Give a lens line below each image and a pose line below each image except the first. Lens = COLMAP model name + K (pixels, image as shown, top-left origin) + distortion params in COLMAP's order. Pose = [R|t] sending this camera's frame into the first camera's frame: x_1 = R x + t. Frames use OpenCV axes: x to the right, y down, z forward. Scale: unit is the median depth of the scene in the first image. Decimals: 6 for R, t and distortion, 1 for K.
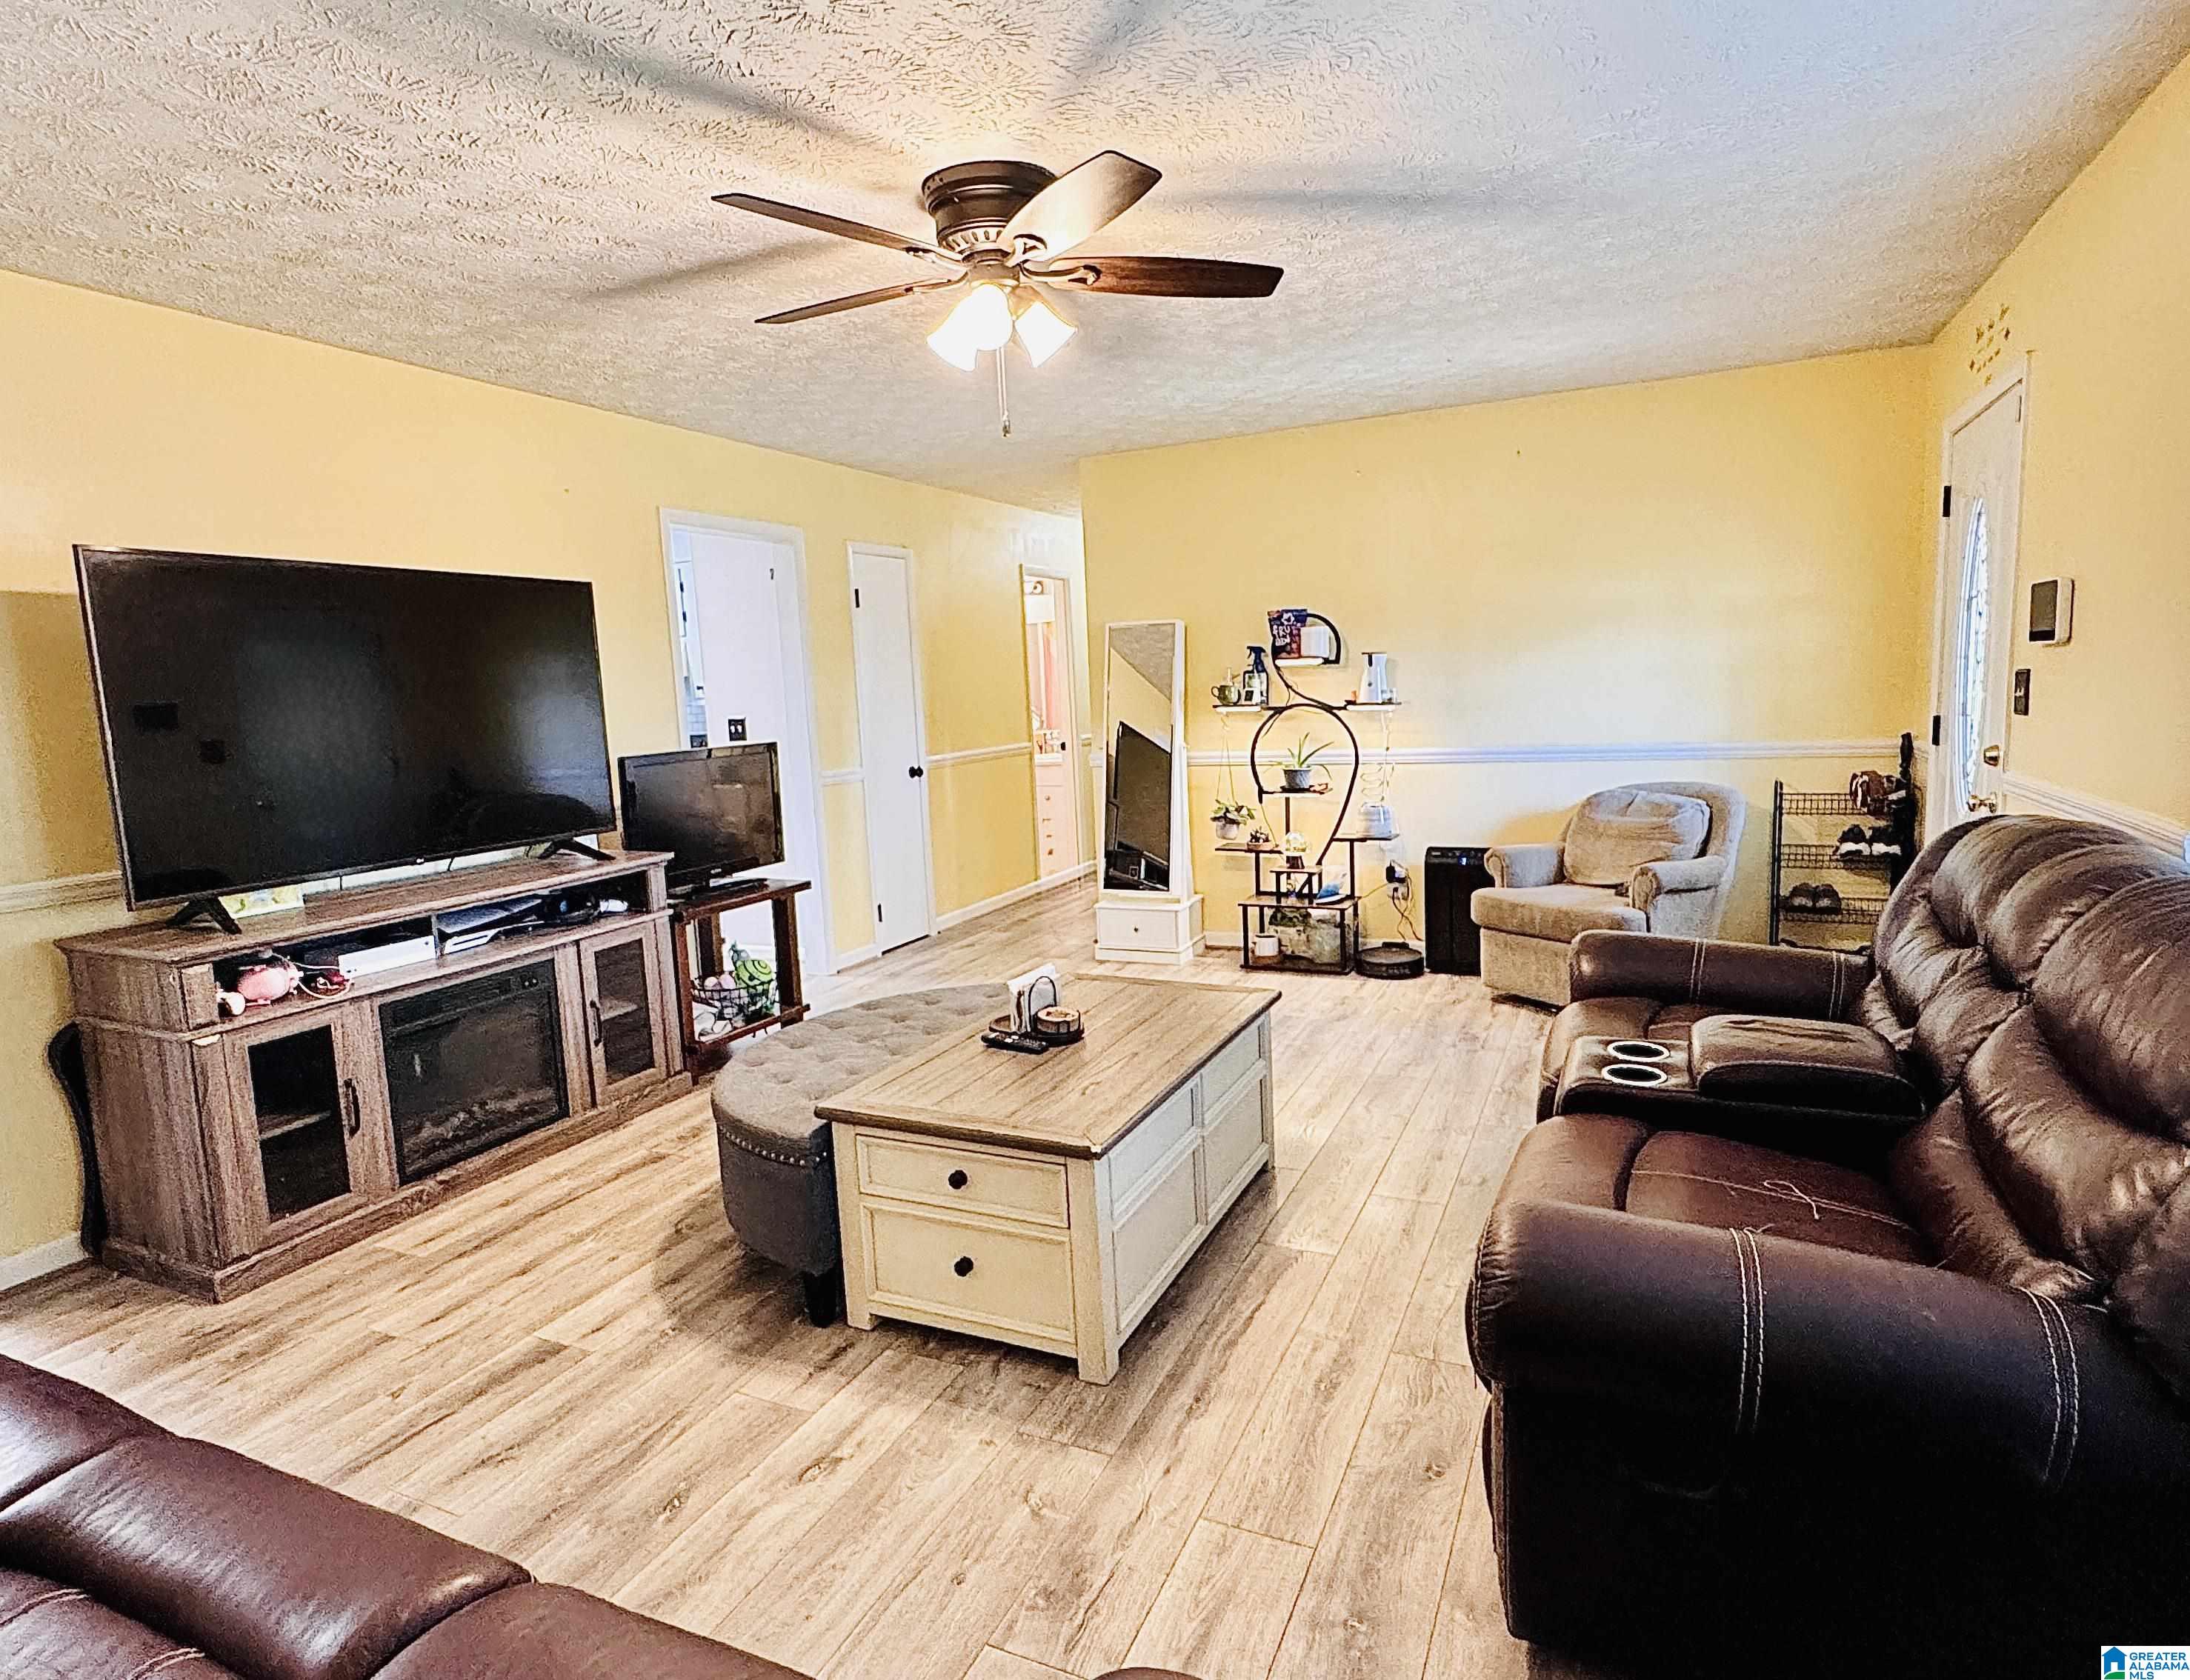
lens RADIAL K [[1191.8, 0, 1104.8], [0, 1191.8, 837.8], [0, 0, 1]] dist [-0.004307, 0.001822]
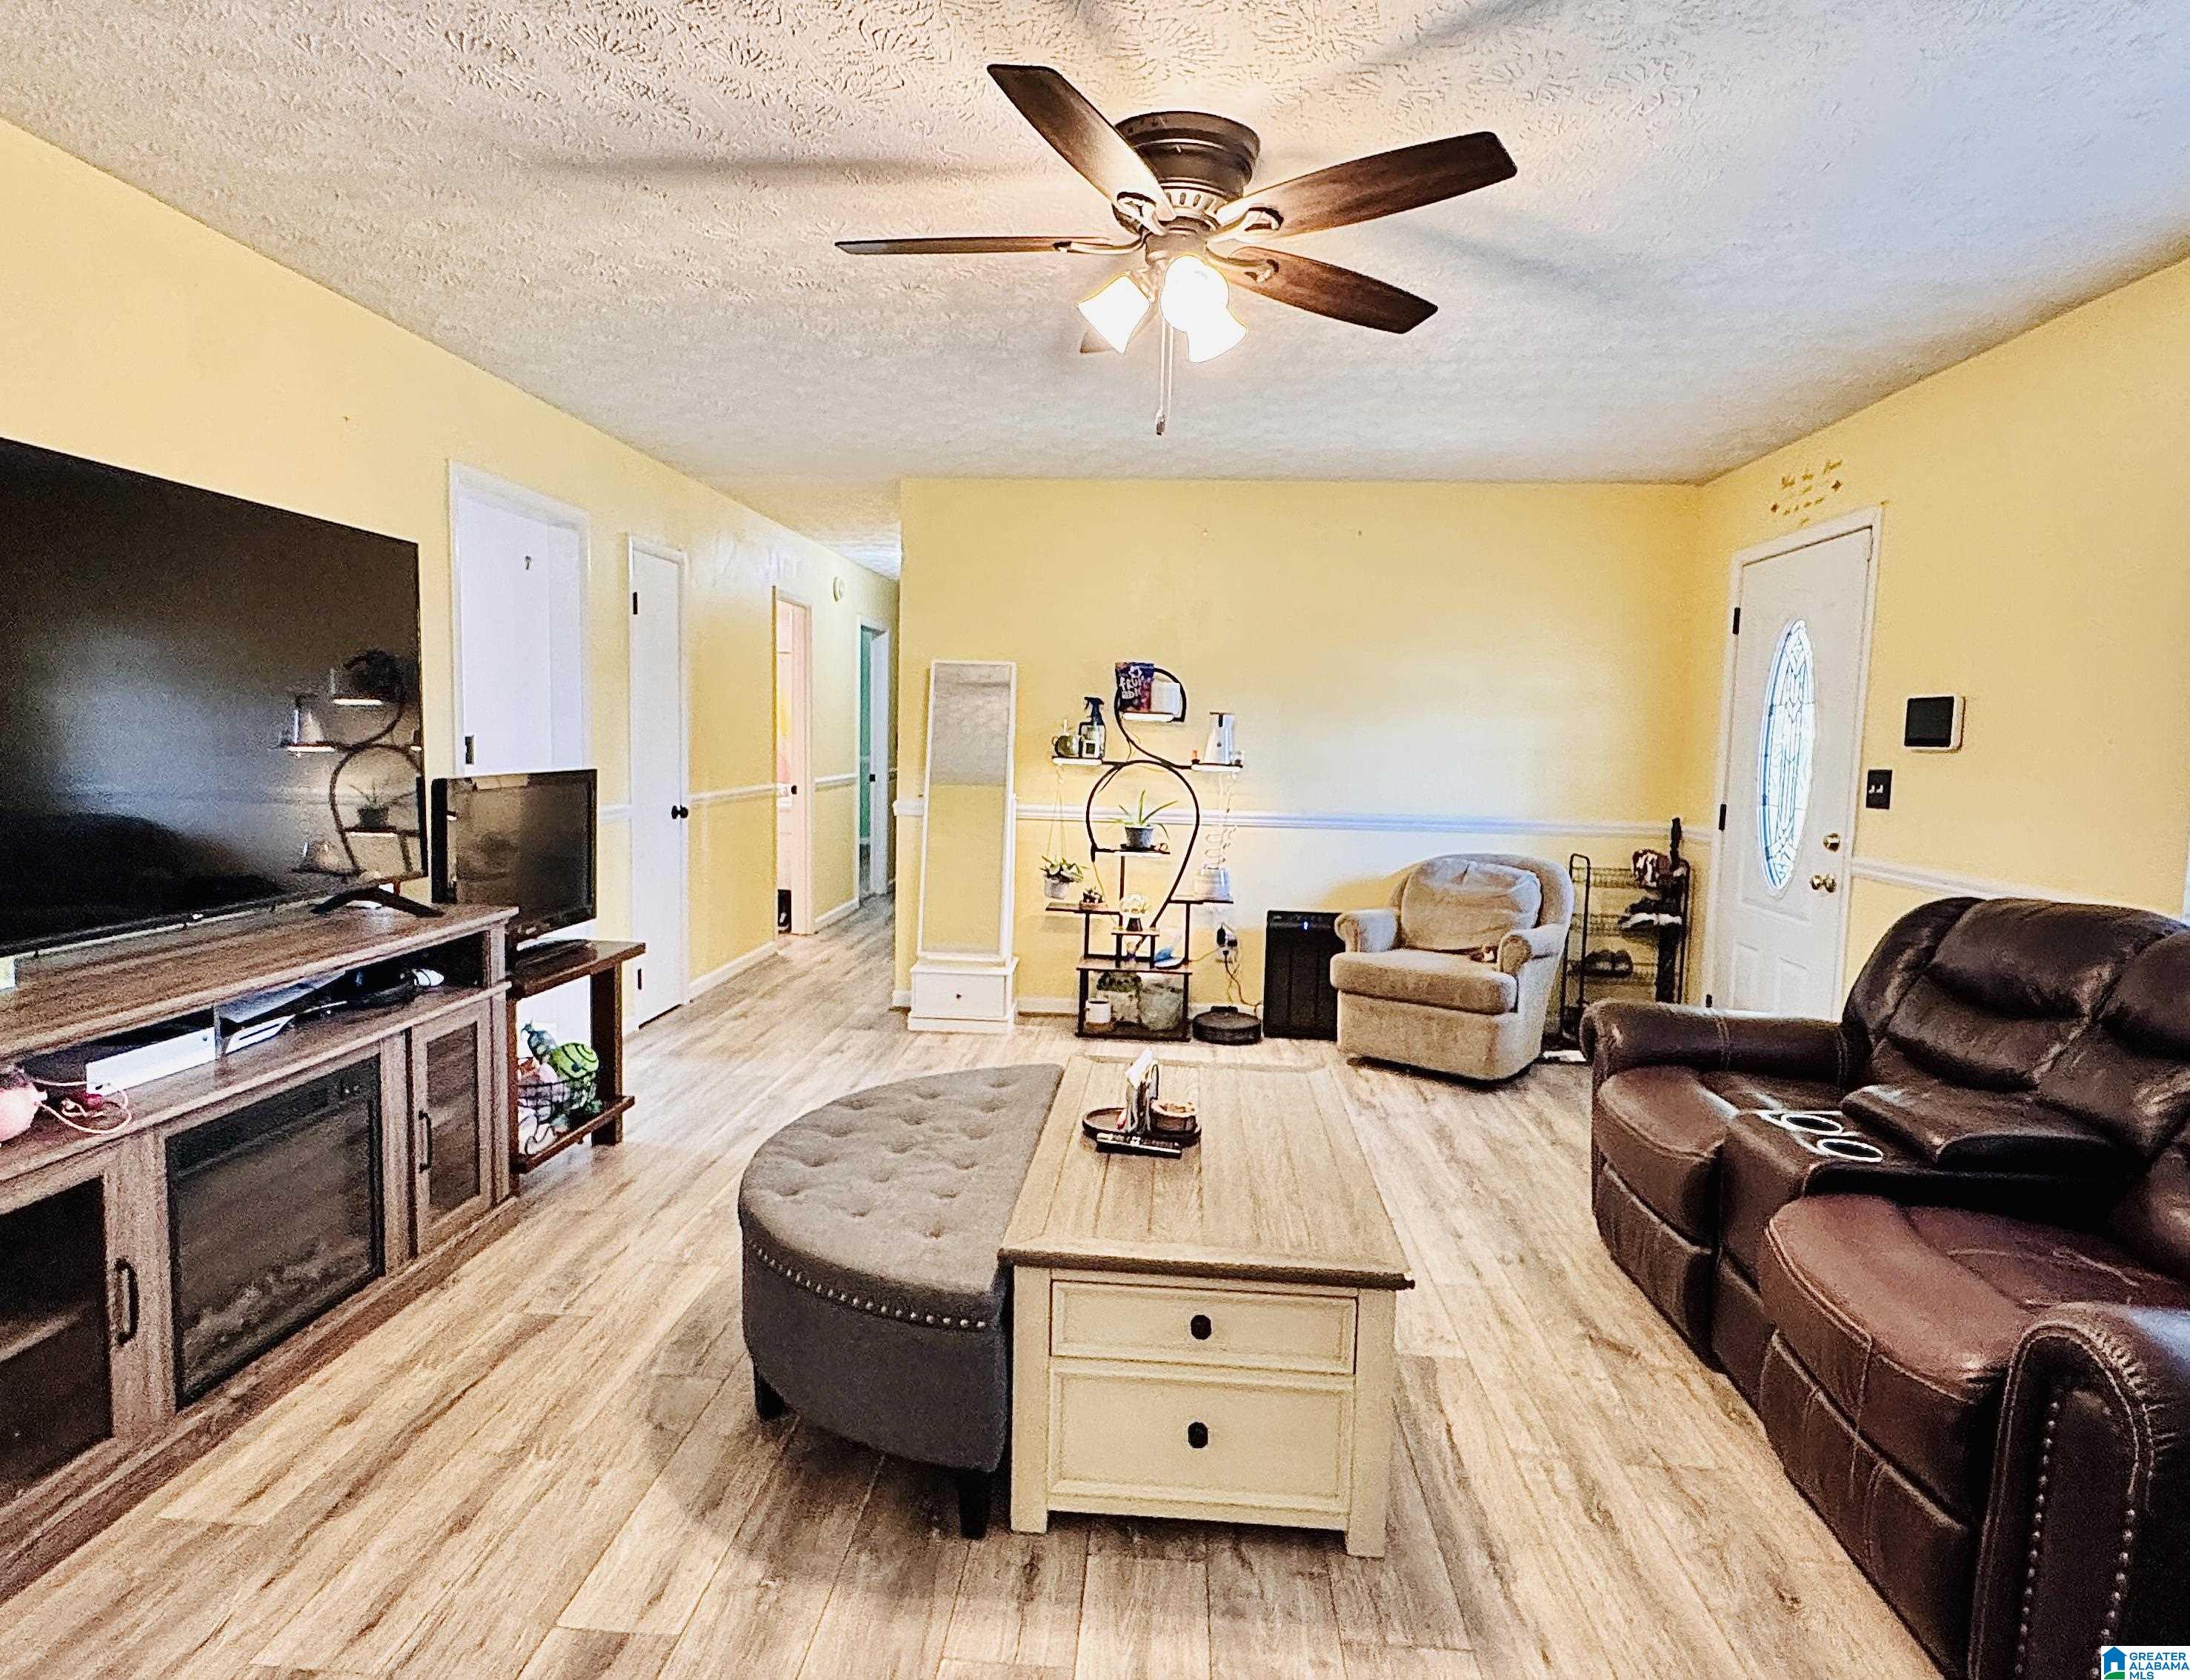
lens RADIAL K [[1191.8, 0, 1100.6], [0, 1191.8, 839.1], [0, 0, 1]] dist [-0.004307, 0.001822]
pose [[0.932190, 0.035818, 0.360193, -0.324685], [-0.019955, 0.998664, -0.047665, -0.002584], [-0.361419, 0.037245, 0.931659, 0.172171]]
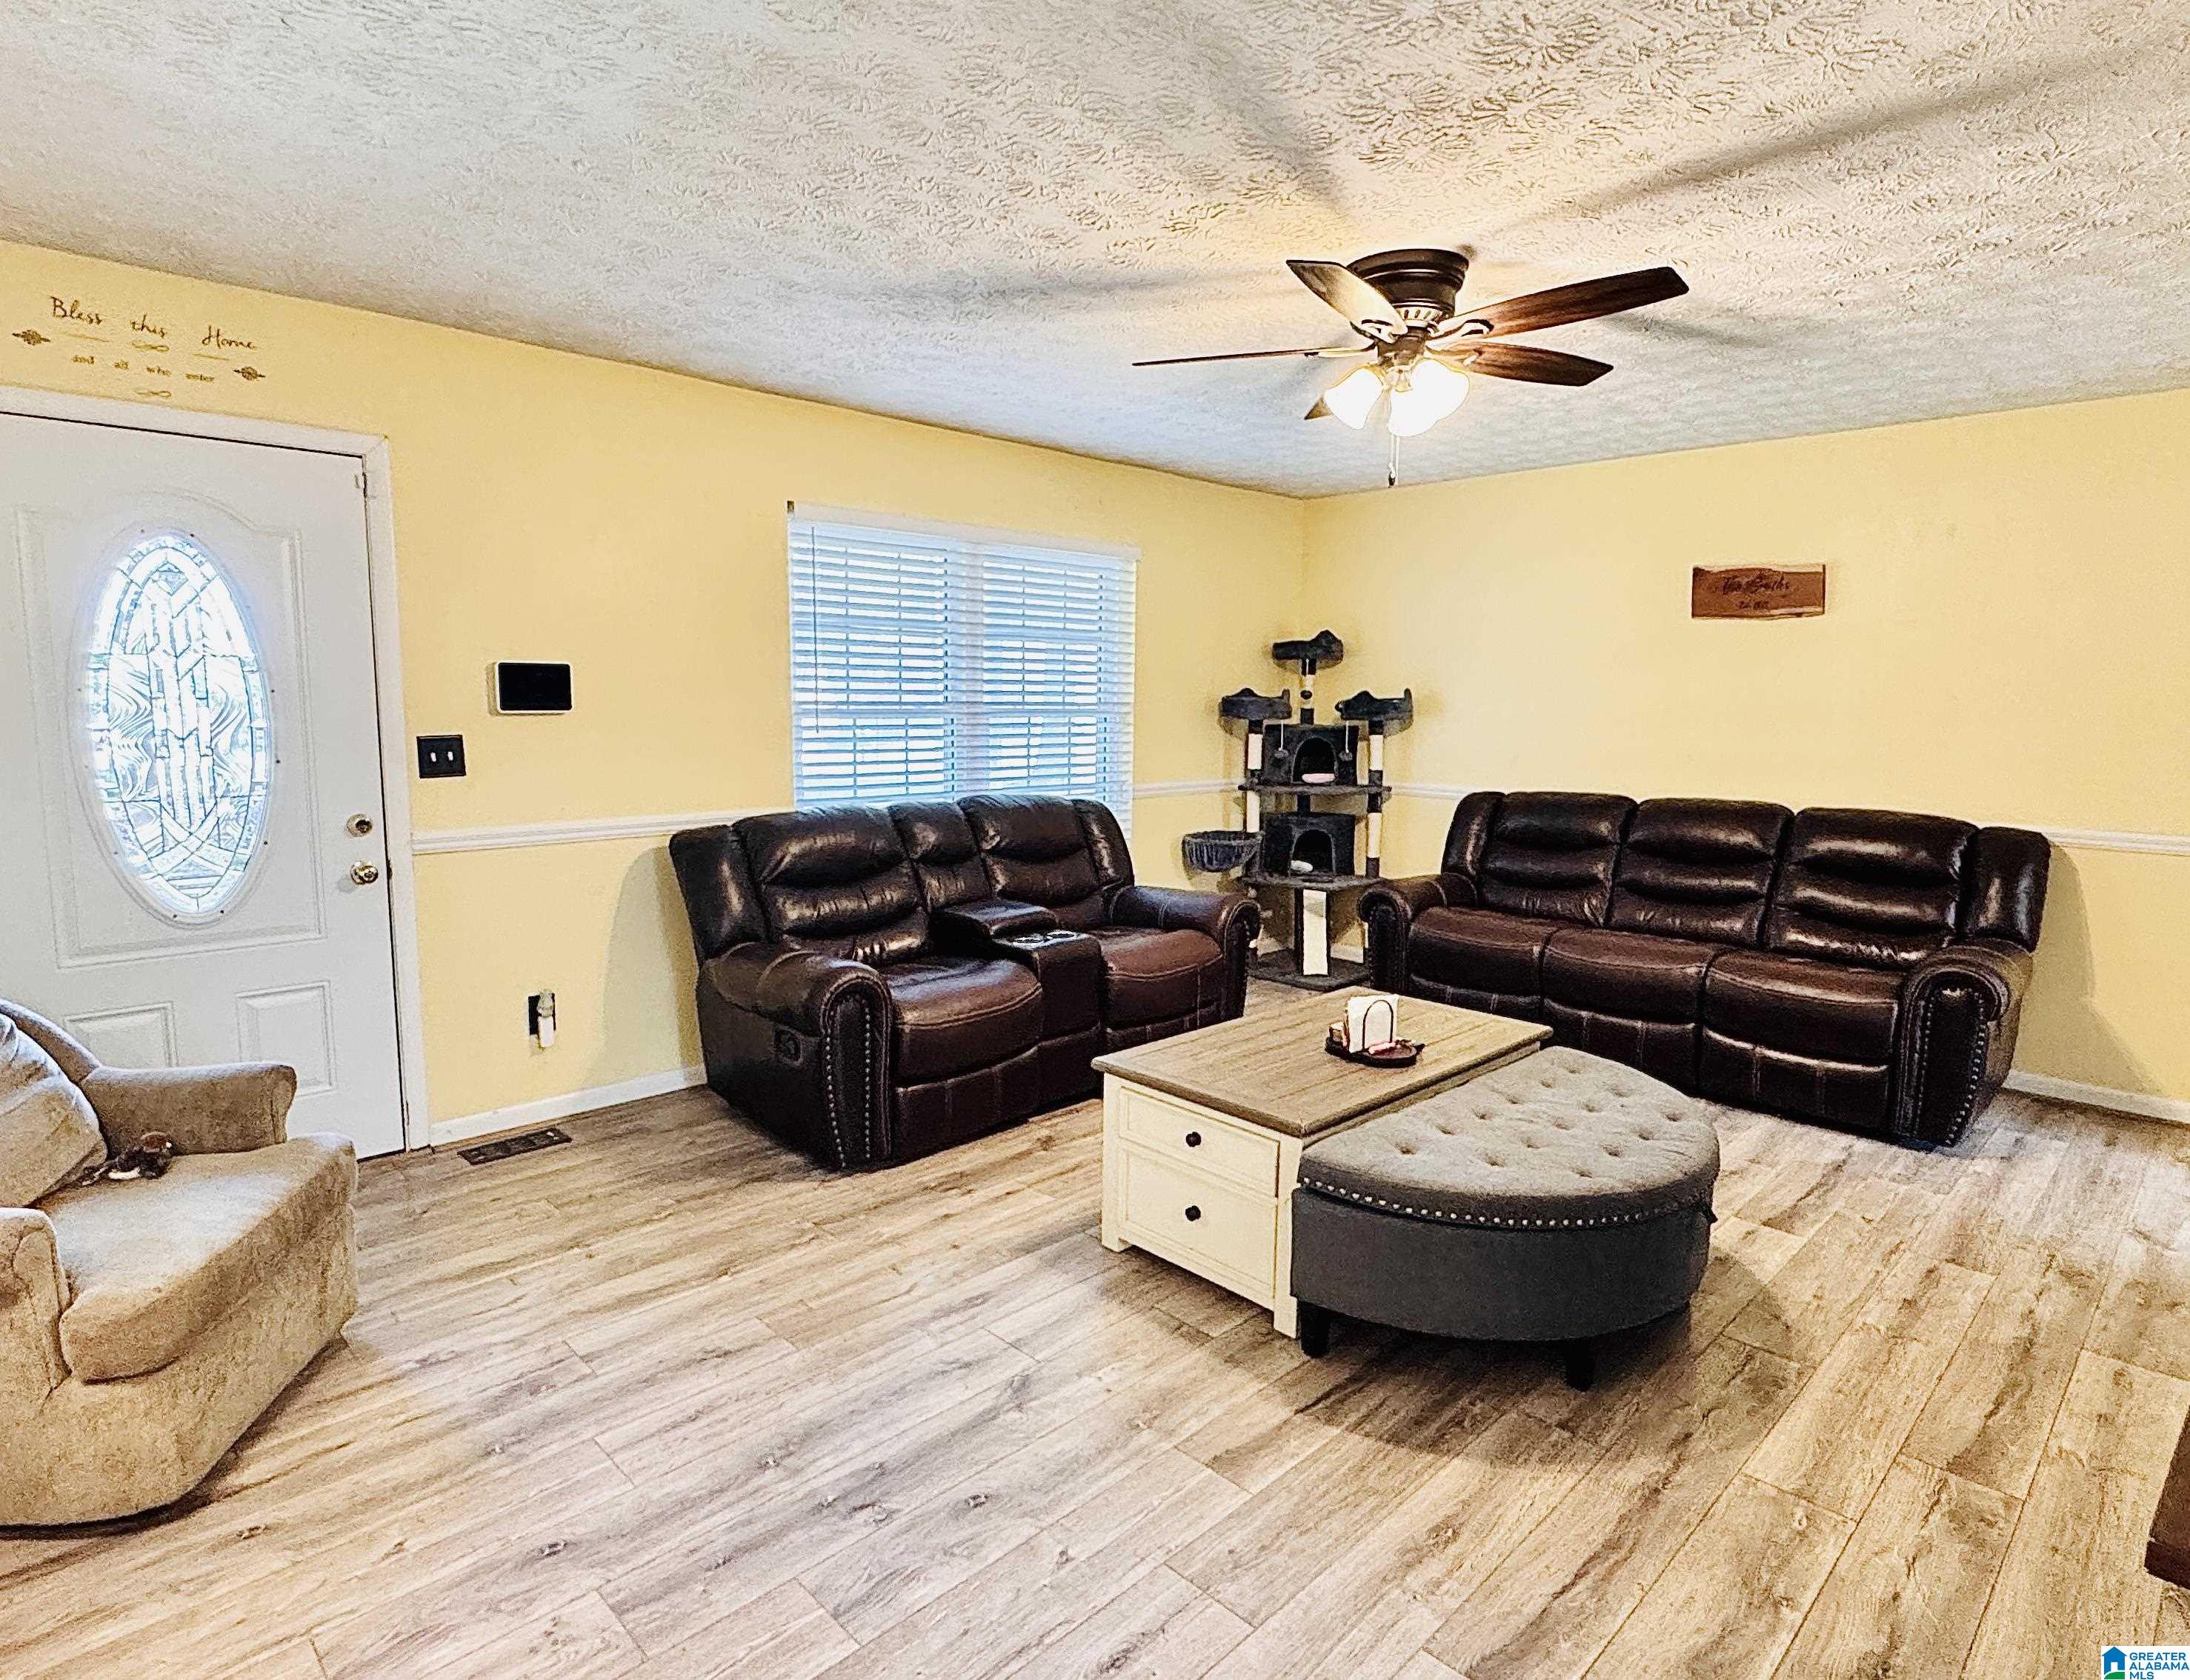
lens RADIAL K [[1191.8, 0, 1089.9], [0, 1191.8, 832.9], [0, 0, 1]] dist [-0.004307, 0.001822]
pose [[-0.931059, -0.008421, 0.364772, -0.170015], [0.078535, 0.971675, 0.222889, -0.227448], [-0.356316, 0.236170, -0.904026, 1.624770]]
